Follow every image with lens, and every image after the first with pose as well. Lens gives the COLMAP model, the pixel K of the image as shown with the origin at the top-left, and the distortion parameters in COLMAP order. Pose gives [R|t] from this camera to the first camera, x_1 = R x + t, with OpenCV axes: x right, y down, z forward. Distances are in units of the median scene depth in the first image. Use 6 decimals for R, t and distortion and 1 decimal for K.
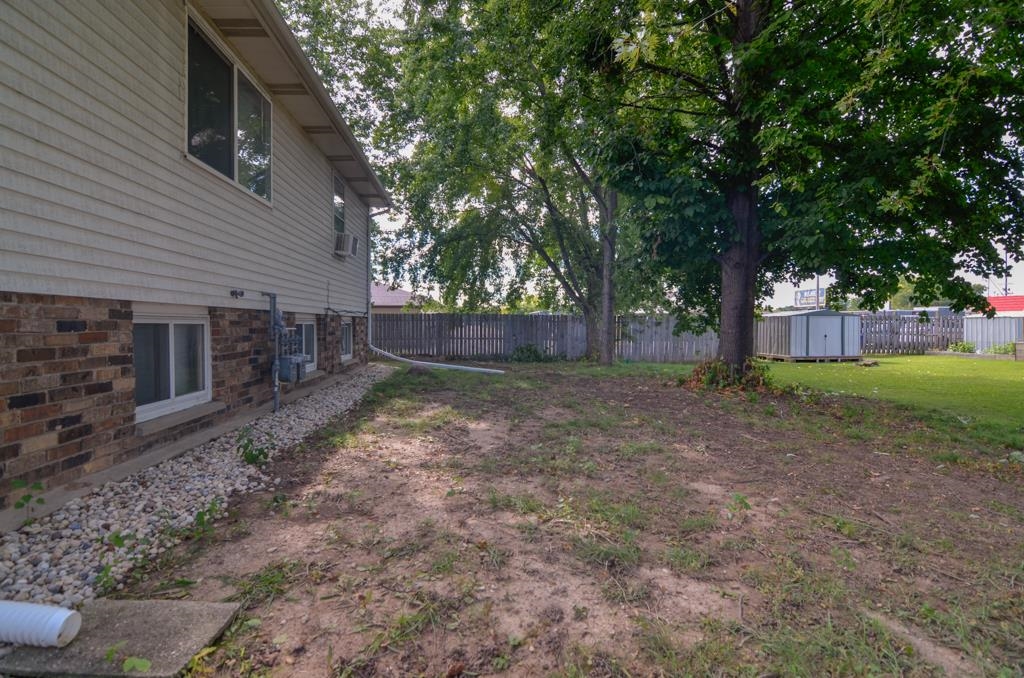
lens RADIAL K [[503.8, 0, 519.2], [0, 503.8, 334.5], [0, 0, 1]] dist [0.005234, 0.000506]
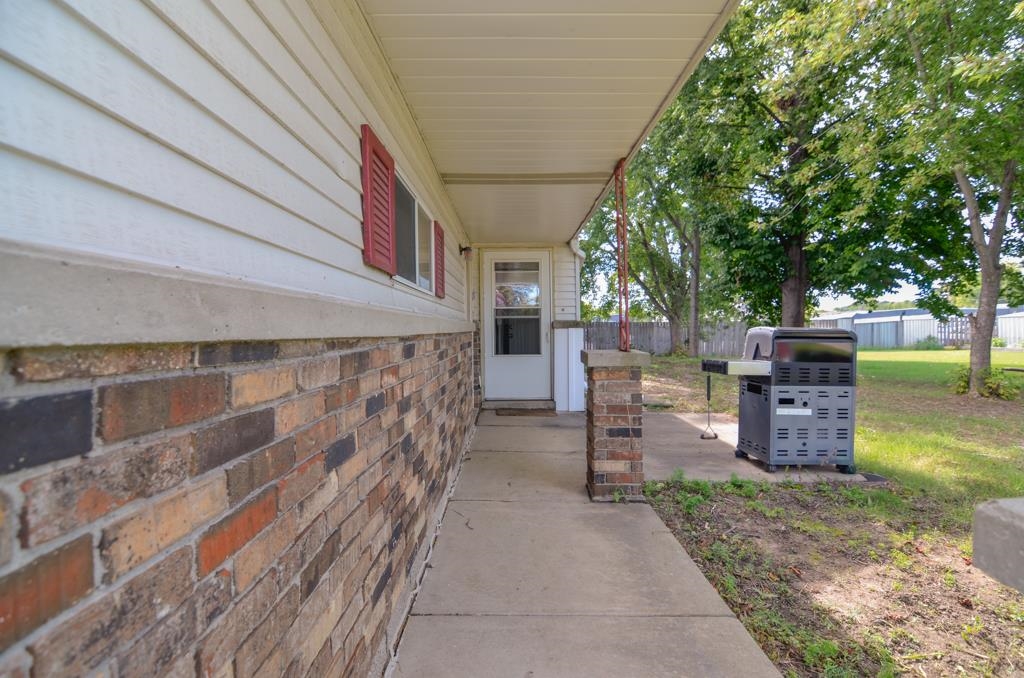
lens RADIAL K [[503.8, 0, 505.0], [0, 503.8, 341.2], [0, 0, 1]] dist [0.005234, 0.000506]
pose [[0.994201, -0.014509, -0.106550, -0.228390], [0.014744, 0.999890, 0.001412, 0.006363], [0.106518, -0.002974, 0.994306, -0.513099]]
